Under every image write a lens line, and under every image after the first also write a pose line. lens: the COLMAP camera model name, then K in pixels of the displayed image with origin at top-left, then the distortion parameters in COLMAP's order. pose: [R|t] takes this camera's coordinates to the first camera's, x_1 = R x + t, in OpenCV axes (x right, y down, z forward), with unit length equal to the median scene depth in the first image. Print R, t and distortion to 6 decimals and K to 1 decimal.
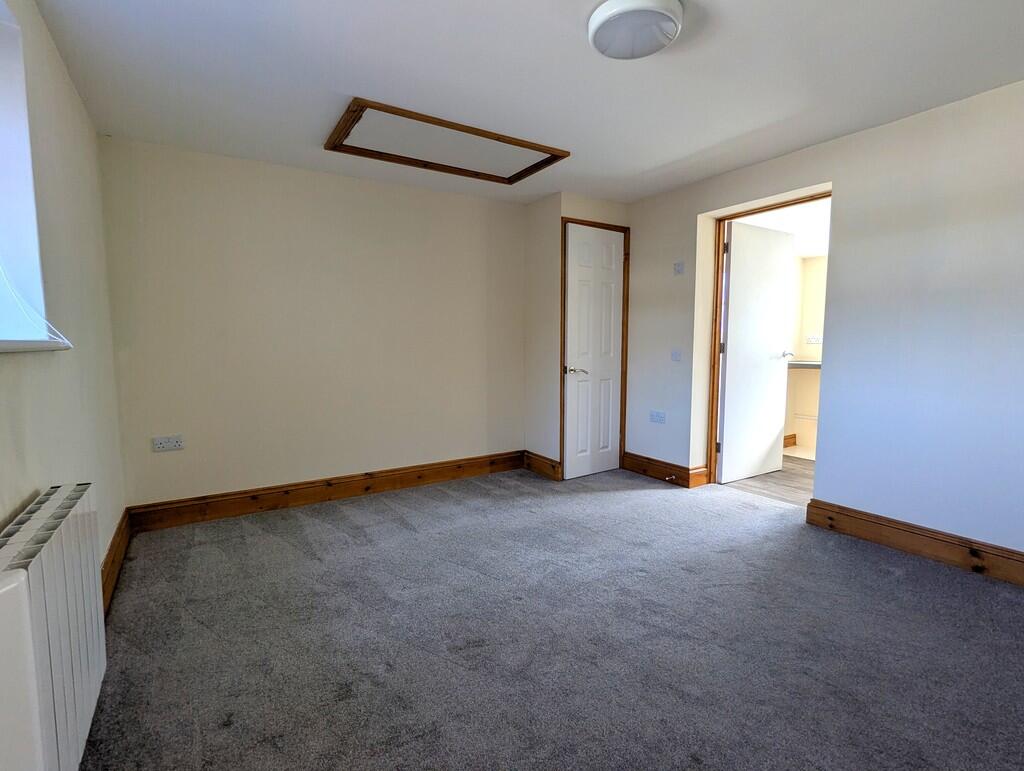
lens RADIAL K [[488.7, 0, 510.6], [0, 488.7, 388.1], [0, 0, 1]] dist [-0.002328, 0.000016]
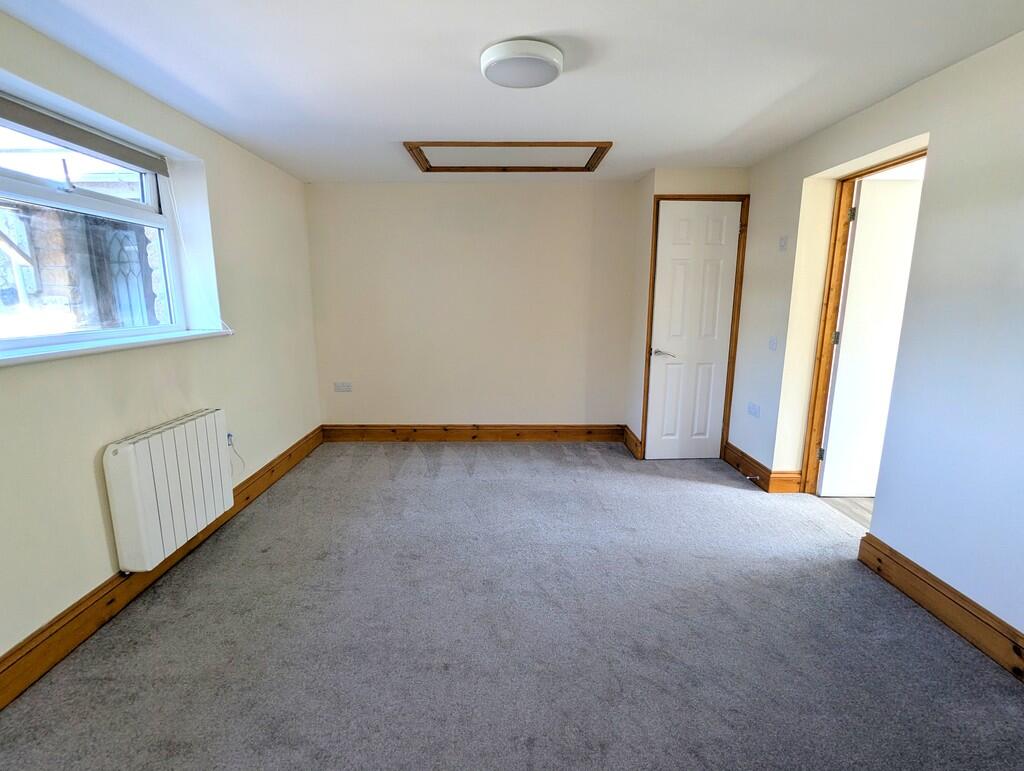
lens RADIAL K [[488.7, 0, 510.6], [0, 488.7, 388.1], [0, 0, 1]] dist [-0.002328, 0.000016]
pose [[0.846247, 0.103611, -0.522619, 0.425850], [-0.052974, 0.992411, 0.110971, -0.063036], [0.530150, -0.066224, 0.845314, -0.001335]]
